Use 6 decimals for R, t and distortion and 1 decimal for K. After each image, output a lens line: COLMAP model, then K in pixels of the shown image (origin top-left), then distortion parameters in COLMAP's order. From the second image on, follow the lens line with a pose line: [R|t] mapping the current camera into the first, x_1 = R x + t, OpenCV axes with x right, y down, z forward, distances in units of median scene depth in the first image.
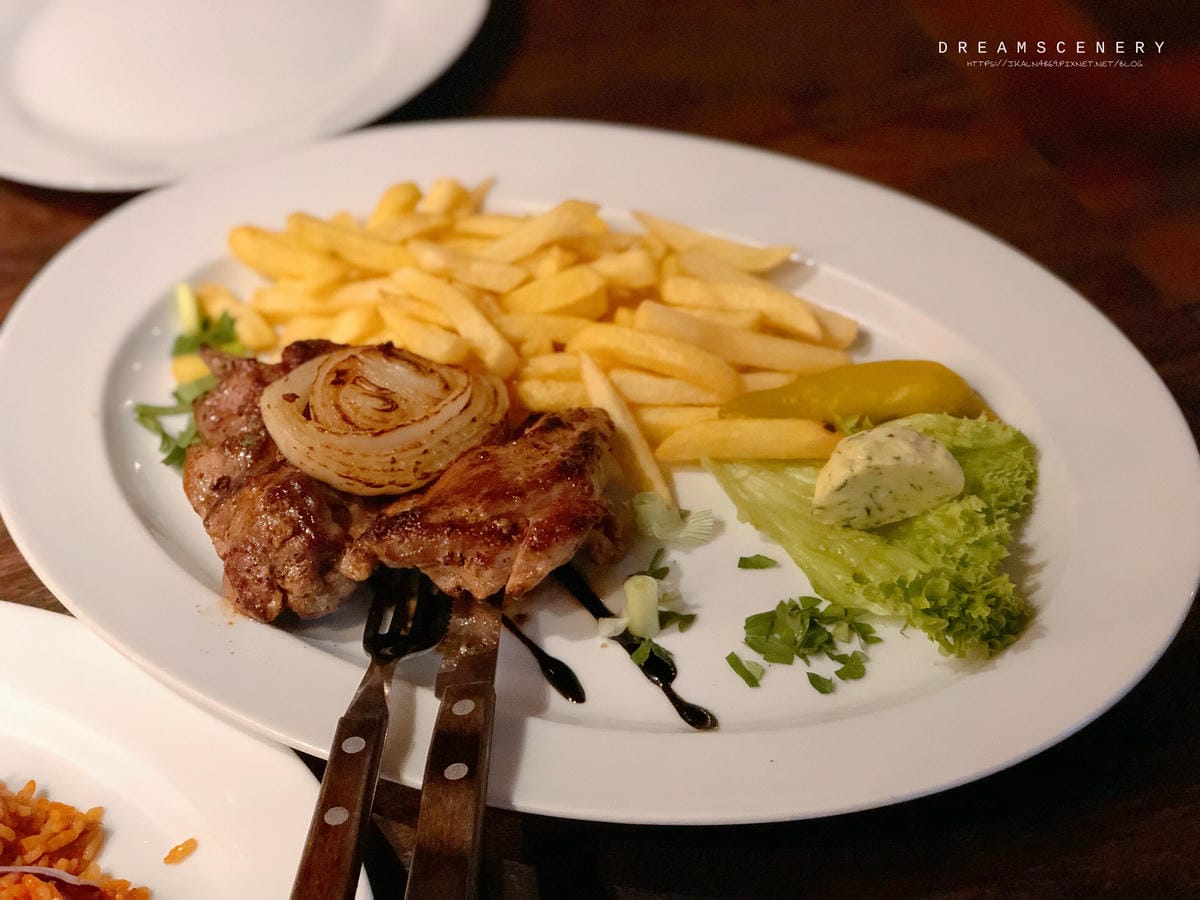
lens RADIAL K [[2009.5, 0, 597.8], [0, 2009.5, 444.1], [0, 0, 1]] dist [0.021184, 0.000000]
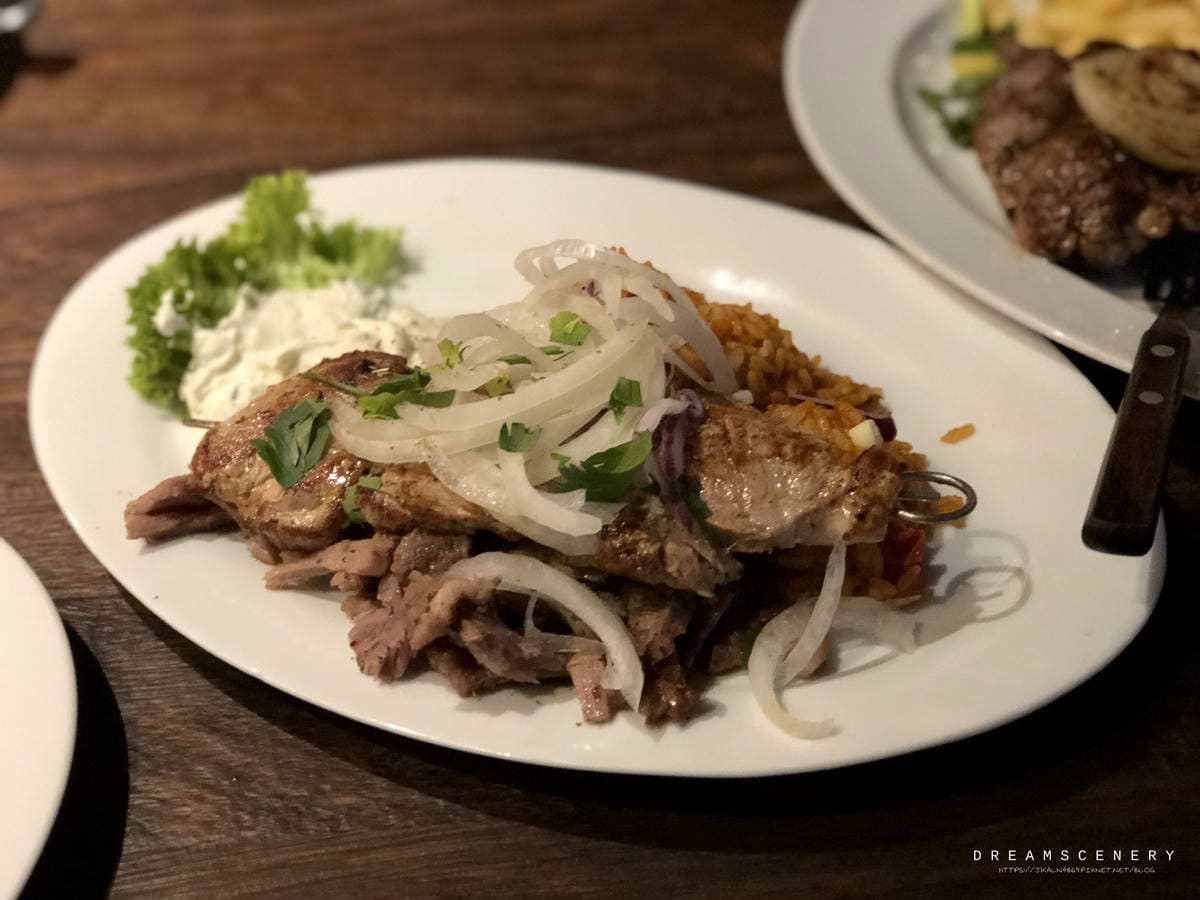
lens RADIAL K [[1953.9, 0, 600.3], [0, 1953.9, 451.9], [0, 0, 1]] dist [0.062619, 0.000000]
pose [[0.959510, 0.200045, -0.198298, -0.169102], [-0.202279, 0.979285, 0.009140, 0.224344], [0.196019, 0.031342, 0.980099, -0.047268]]
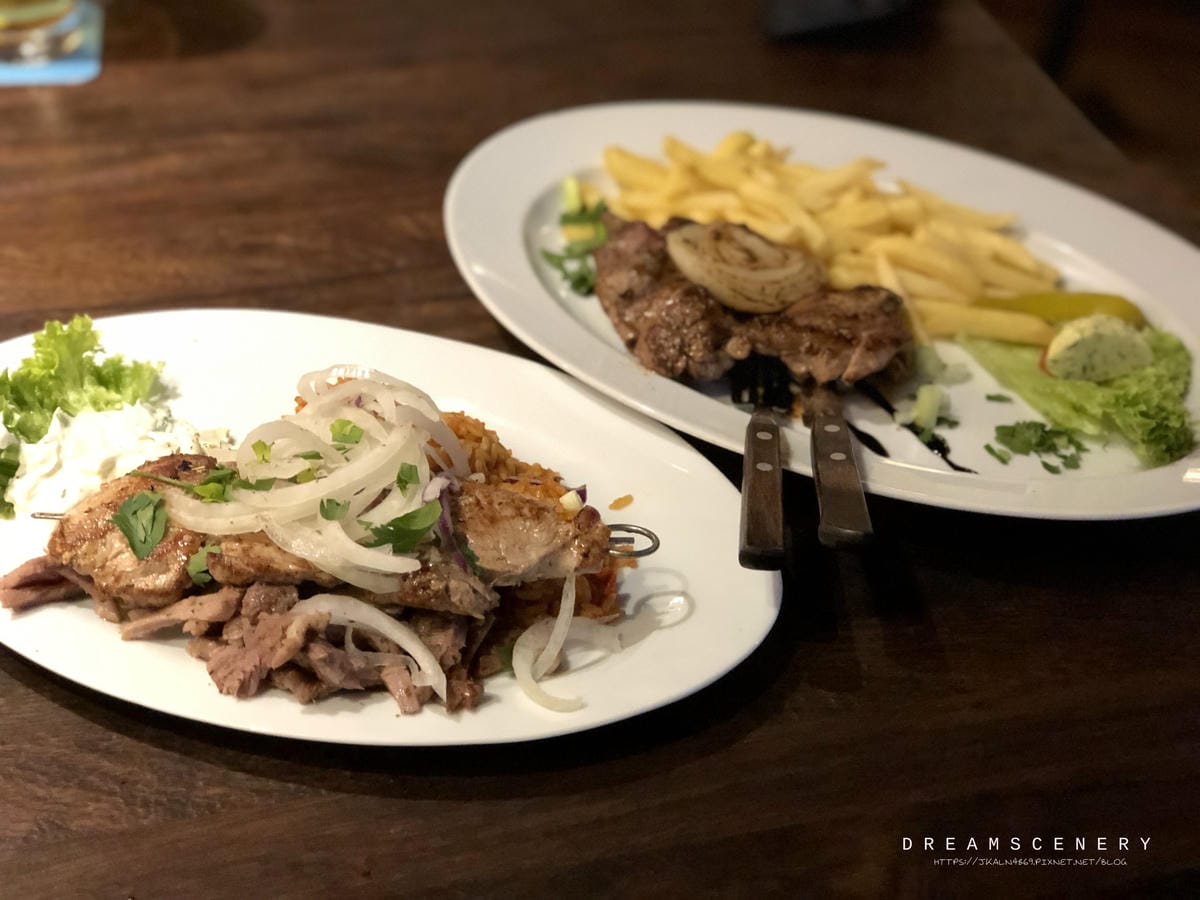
lens RADIAL K [[1953.9, 0, 598.6], [0, 1953.9, 450.0], [0, 0, 1]] dist [0.062619, 0.000000]
pose [[0.985029, 0.155000, 0.075454, -0.312955], [-0.145527, 0.982287, -0.118041, 0.311956], [-0.092414, 0.105294, 0.990138, -0.374369]]
